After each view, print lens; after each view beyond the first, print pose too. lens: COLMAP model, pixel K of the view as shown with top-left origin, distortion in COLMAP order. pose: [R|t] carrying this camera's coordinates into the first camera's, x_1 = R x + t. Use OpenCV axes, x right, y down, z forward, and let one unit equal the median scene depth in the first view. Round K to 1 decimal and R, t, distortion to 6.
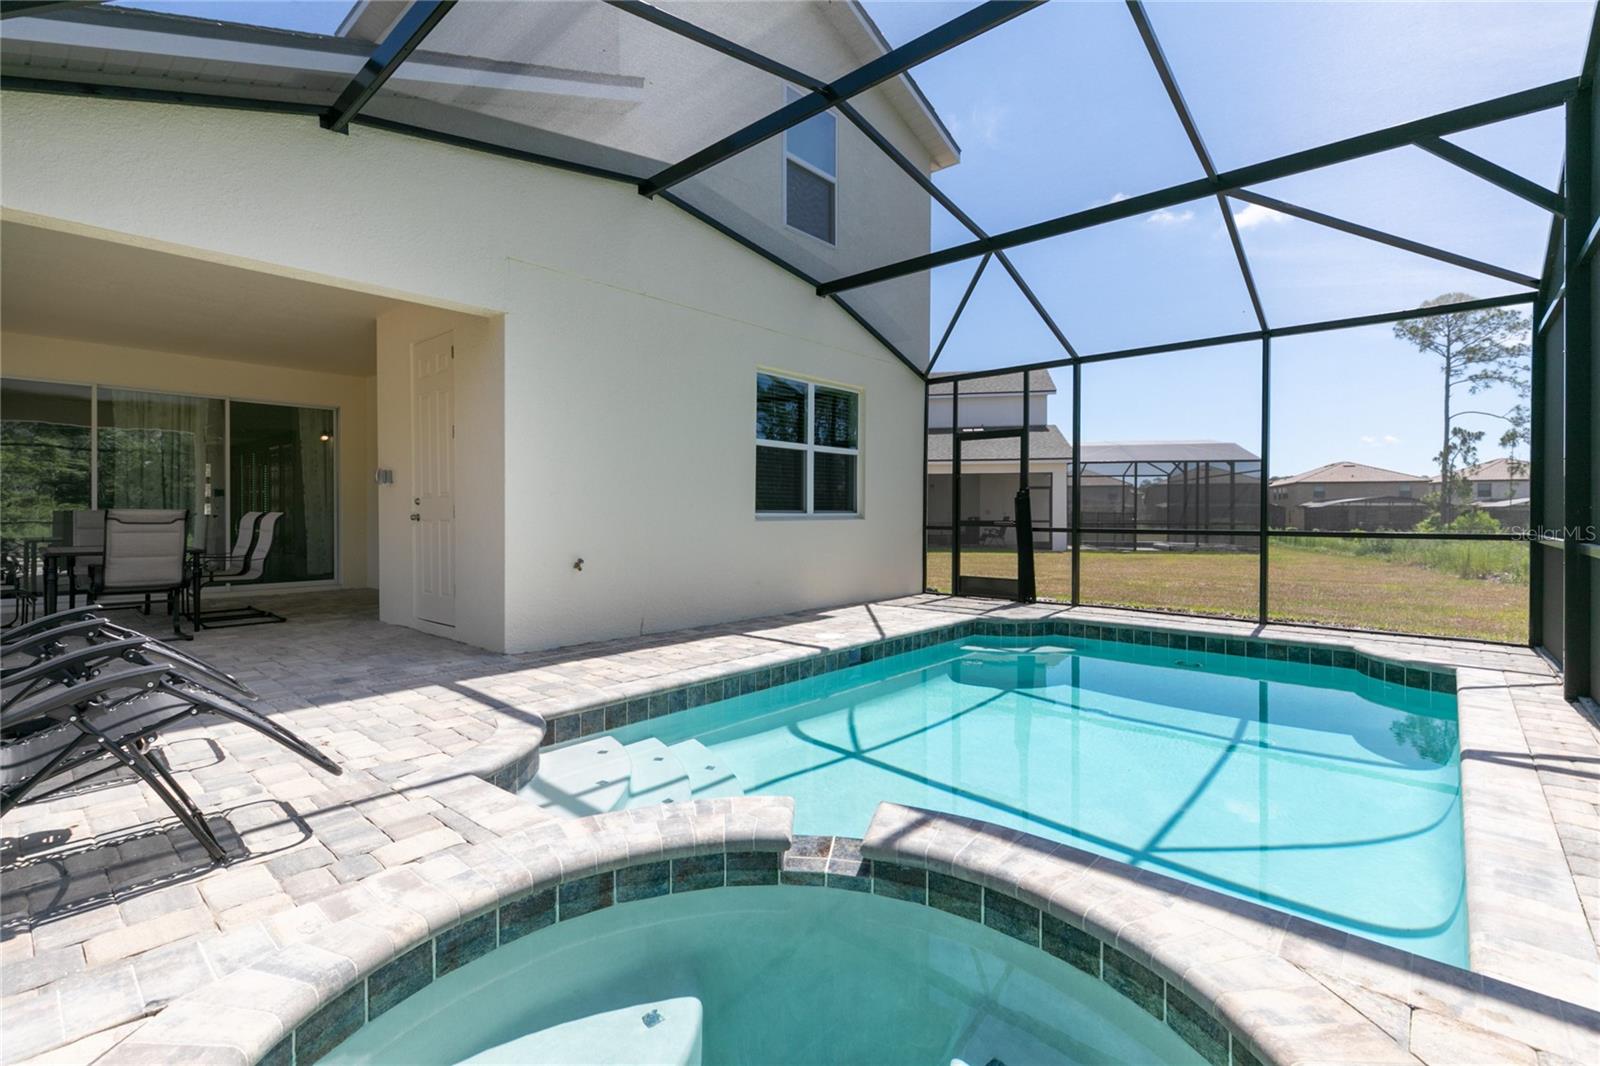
lens RADIAL K [[723.0, 0, 796.7], [0, 723.0, 522.1], [0, 0, 1]] dist [-0.001353, 0.000057]
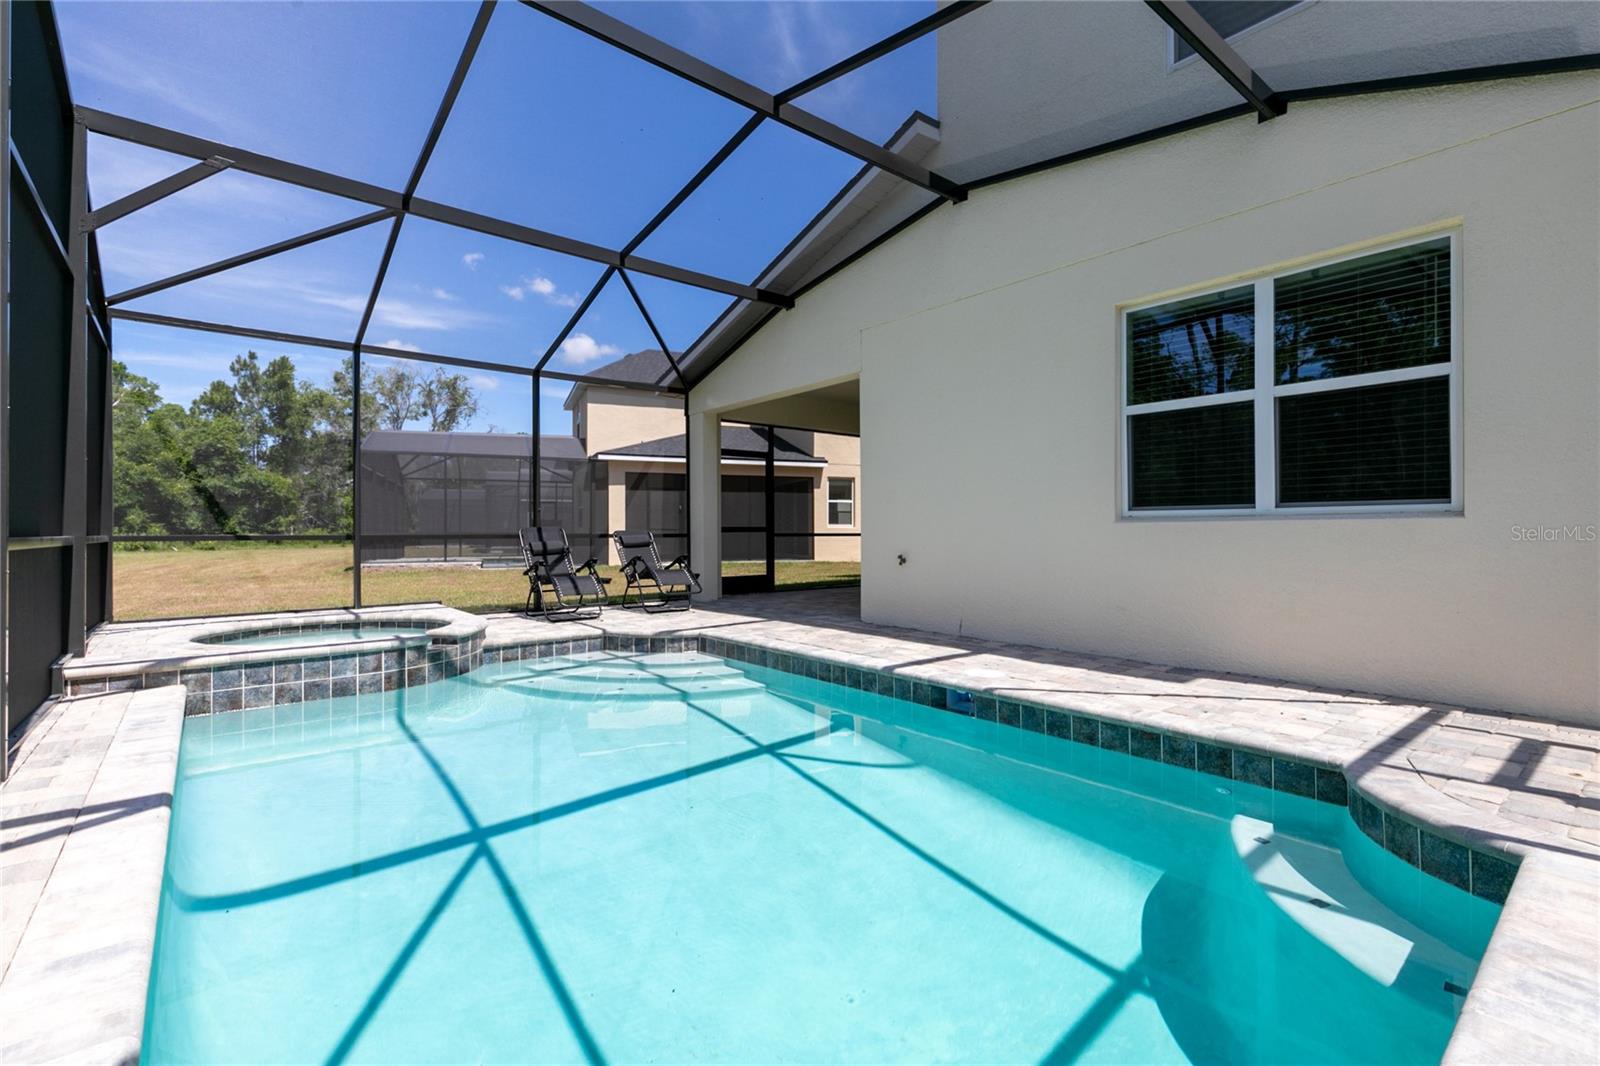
lens RADIAL K [[723.0, 0, 788.8], [0, 723.0, 528.9], [0, 0, 1]] dist [-0.001353, 0.000057]
pose [[-0.164776, -0.006873, -0.986307, 0.714534], [-0.014734, 0.999881, -0.004506, 0.013381], [0.986221, 0.013790, -0.164858, 0.808173]]
